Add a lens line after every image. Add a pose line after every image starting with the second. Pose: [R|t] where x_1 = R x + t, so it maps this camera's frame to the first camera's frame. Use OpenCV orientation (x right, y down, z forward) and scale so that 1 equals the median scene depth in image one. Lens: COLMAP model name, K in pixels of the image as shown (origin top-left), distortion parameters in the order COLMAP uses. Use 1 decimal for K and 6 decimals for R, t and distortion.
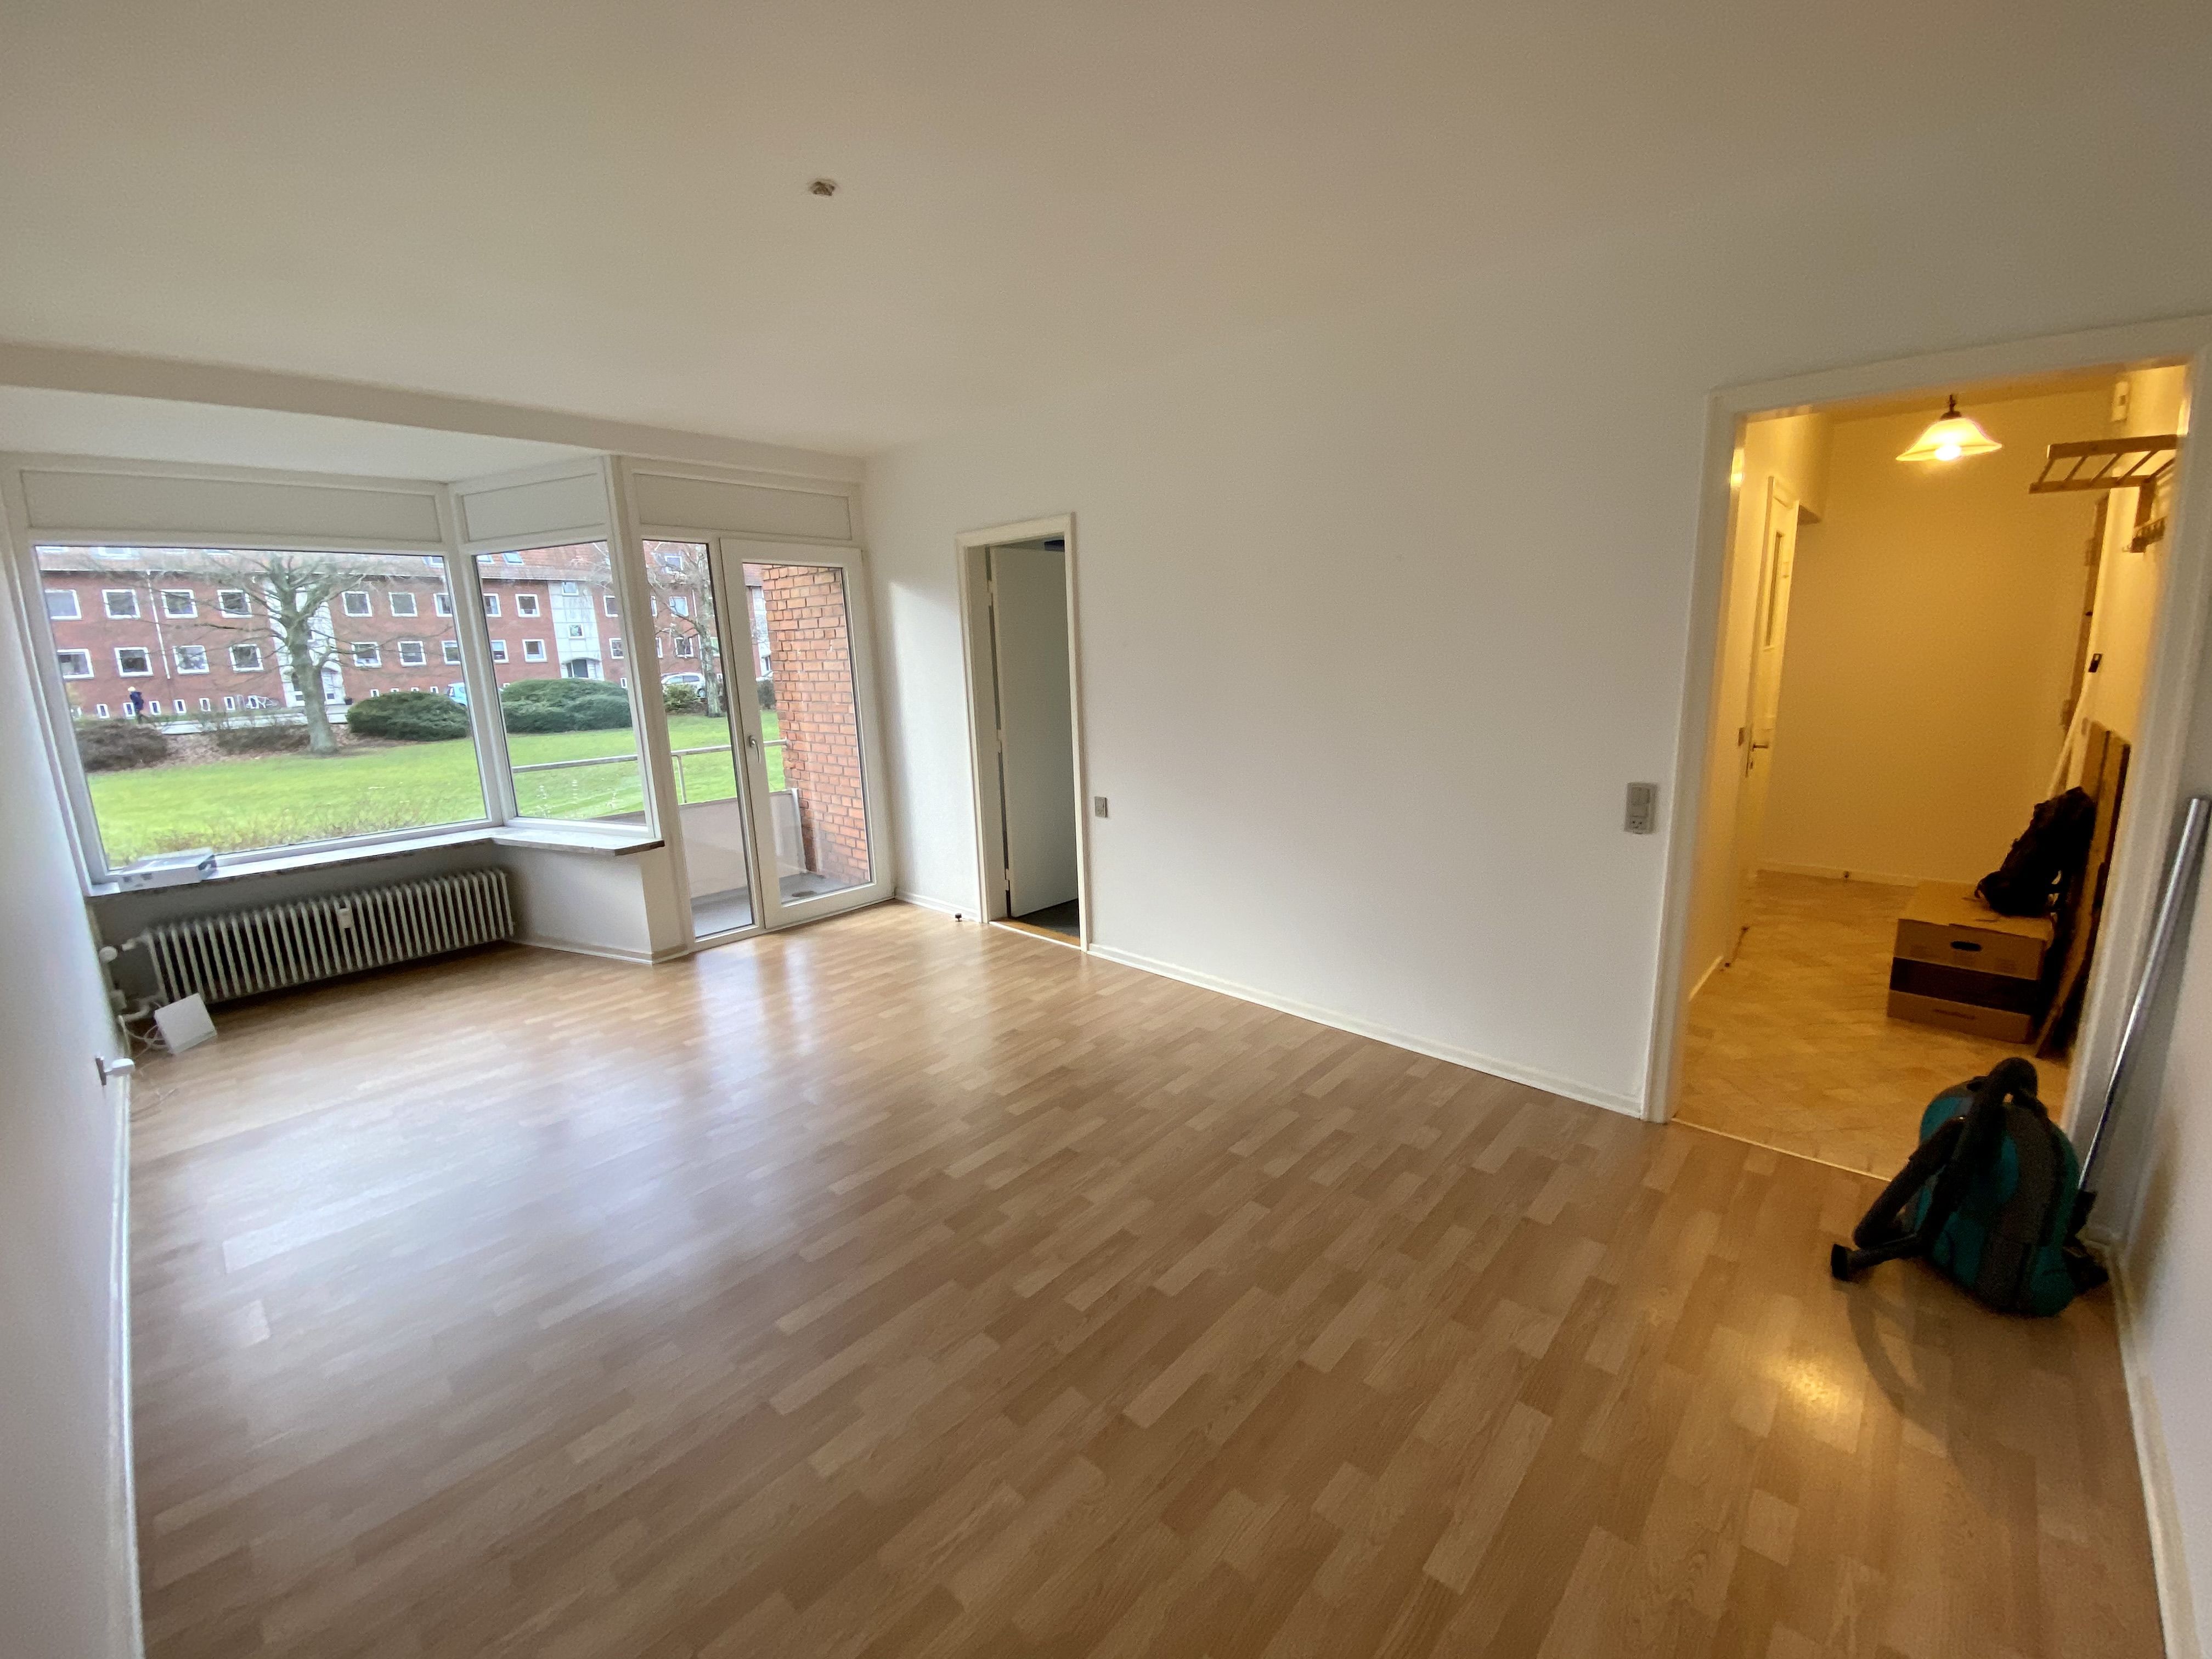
lens RADIAL K [[903.2, 0, 1092.2], [0, 903.2, 830.0], [0, 0, 1]] dist [-0.015712, -0.001488]
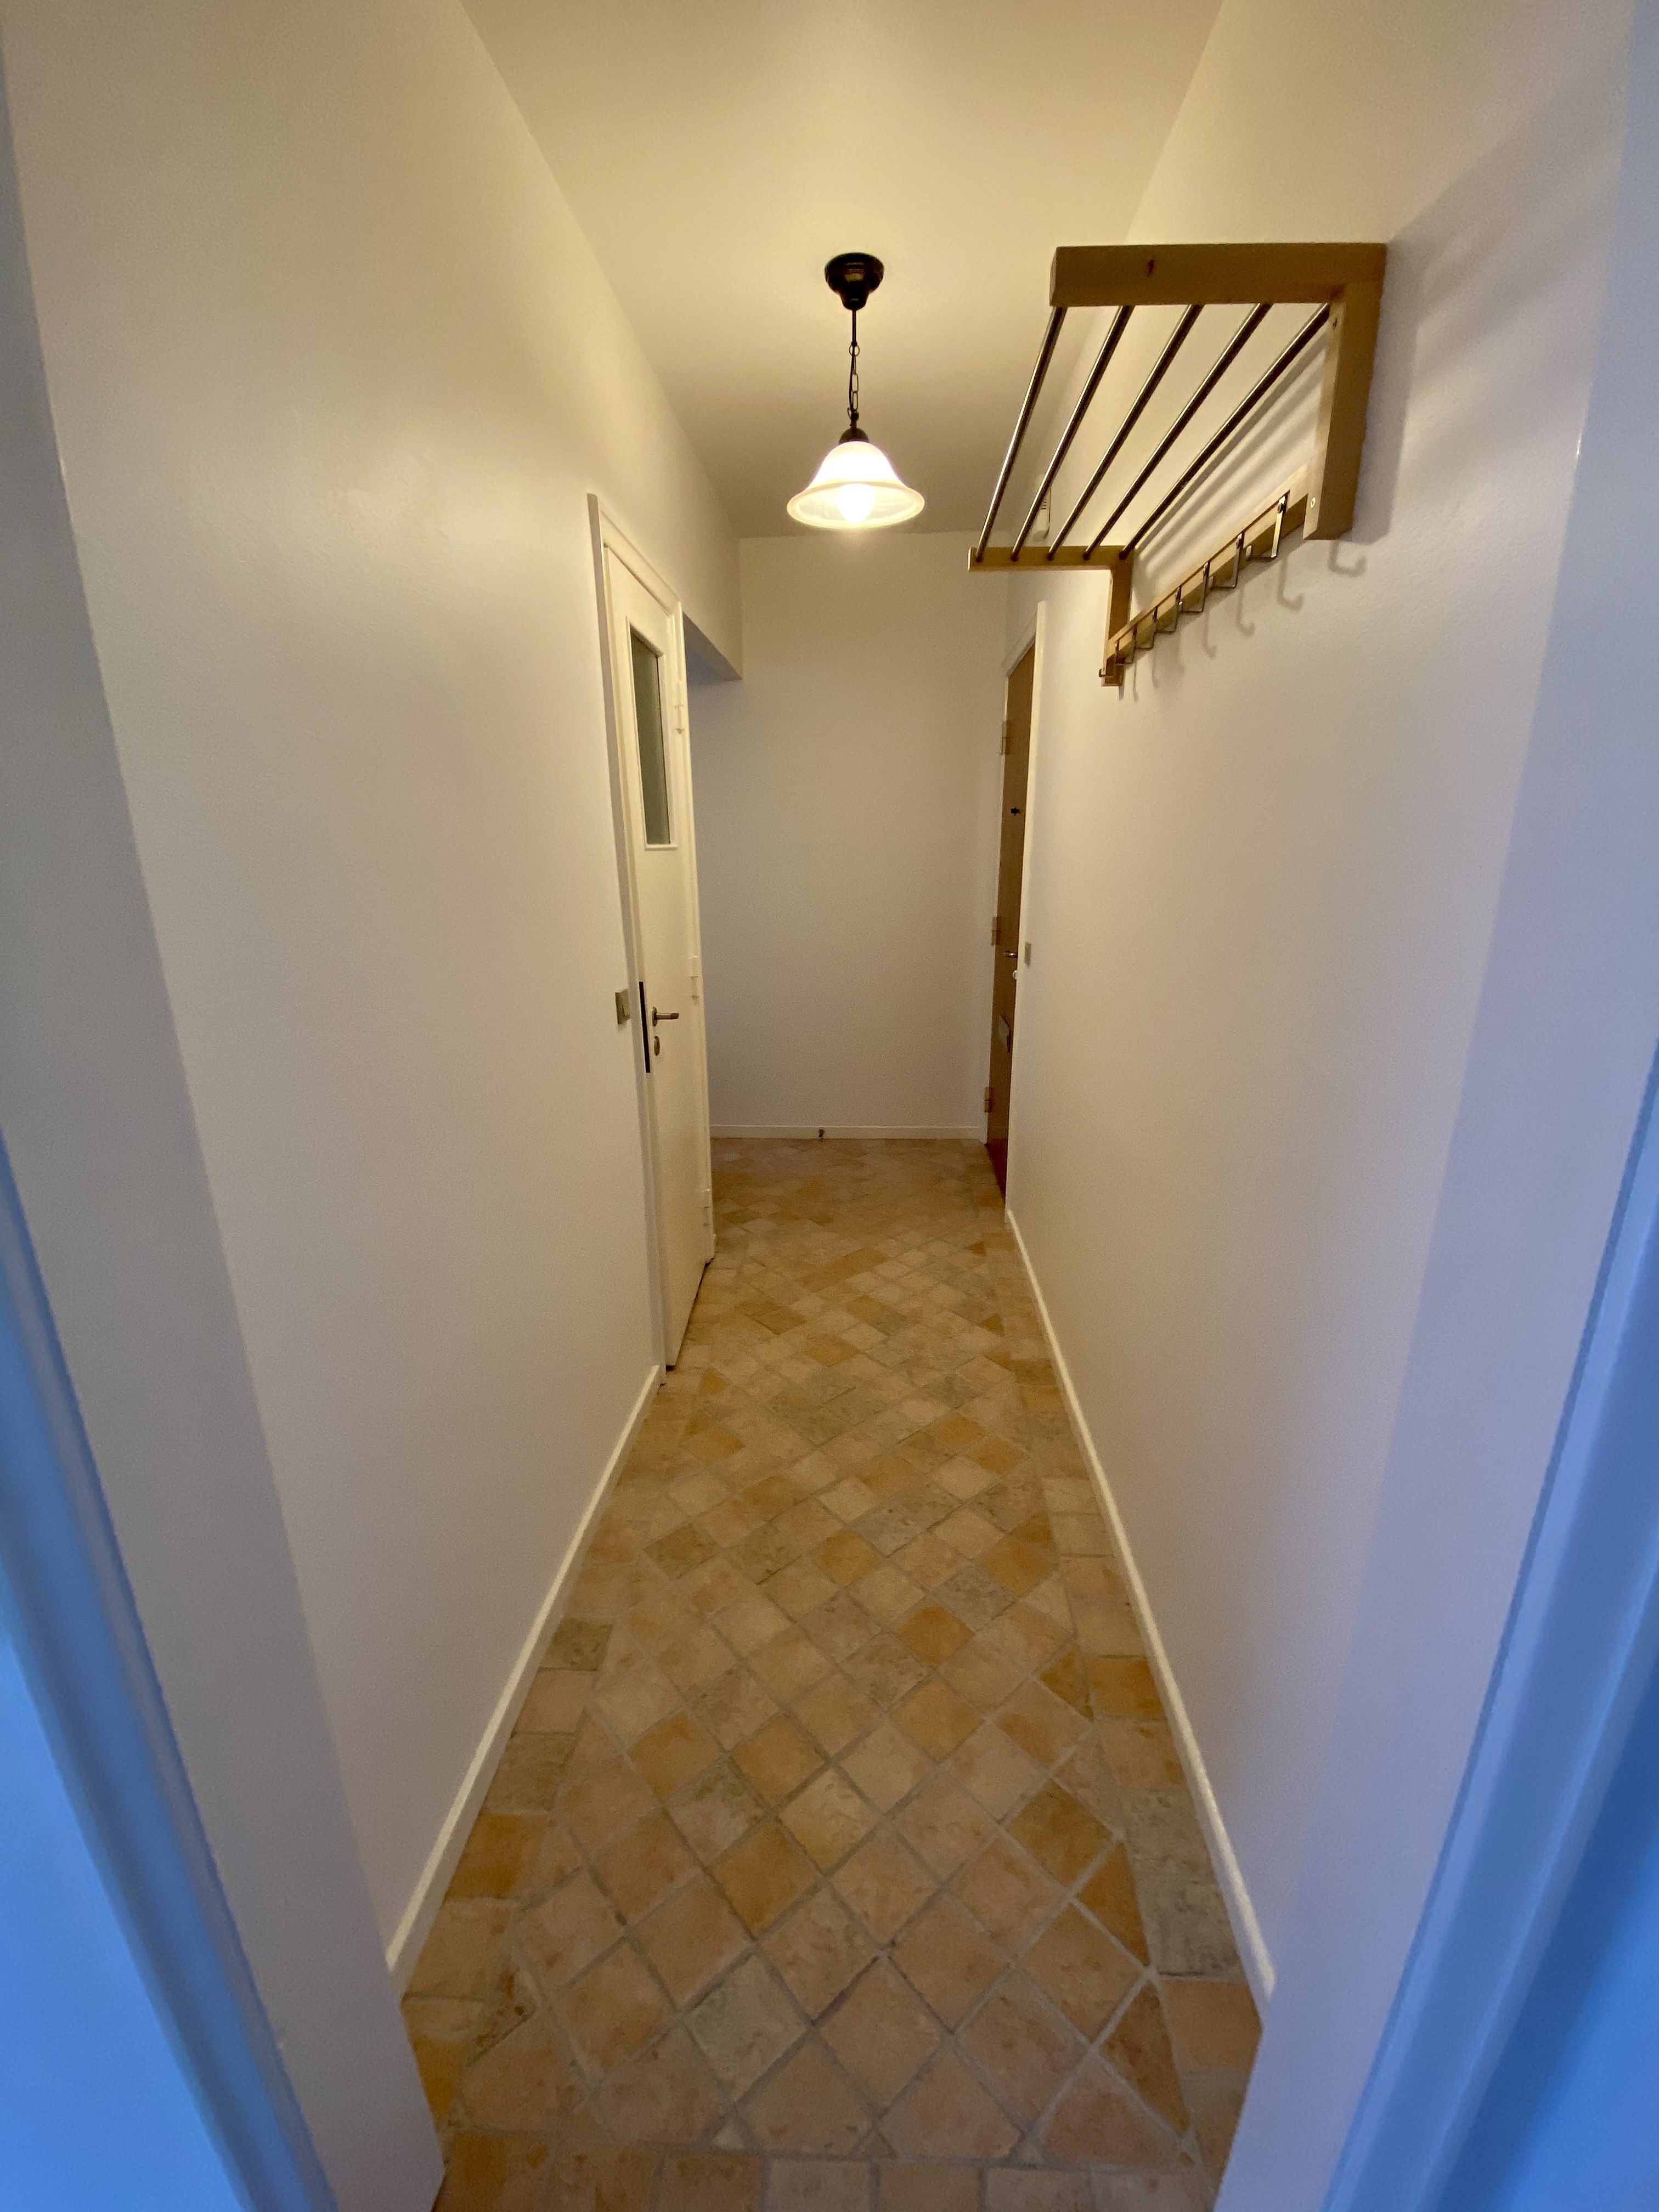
lens RADIAL K [[903.2, 0, 837.4], [0, 903.2, 1117.5], [0, 0, 1]] dist [-0.015712, -0.001488]
pose [[0.760651, -0.156087, 0.630116, 0.392949], [0.106428, 0.987514, 0.116143, -0.074331], [-0.640377, -0.021283, 0.767766, 0.411140]]
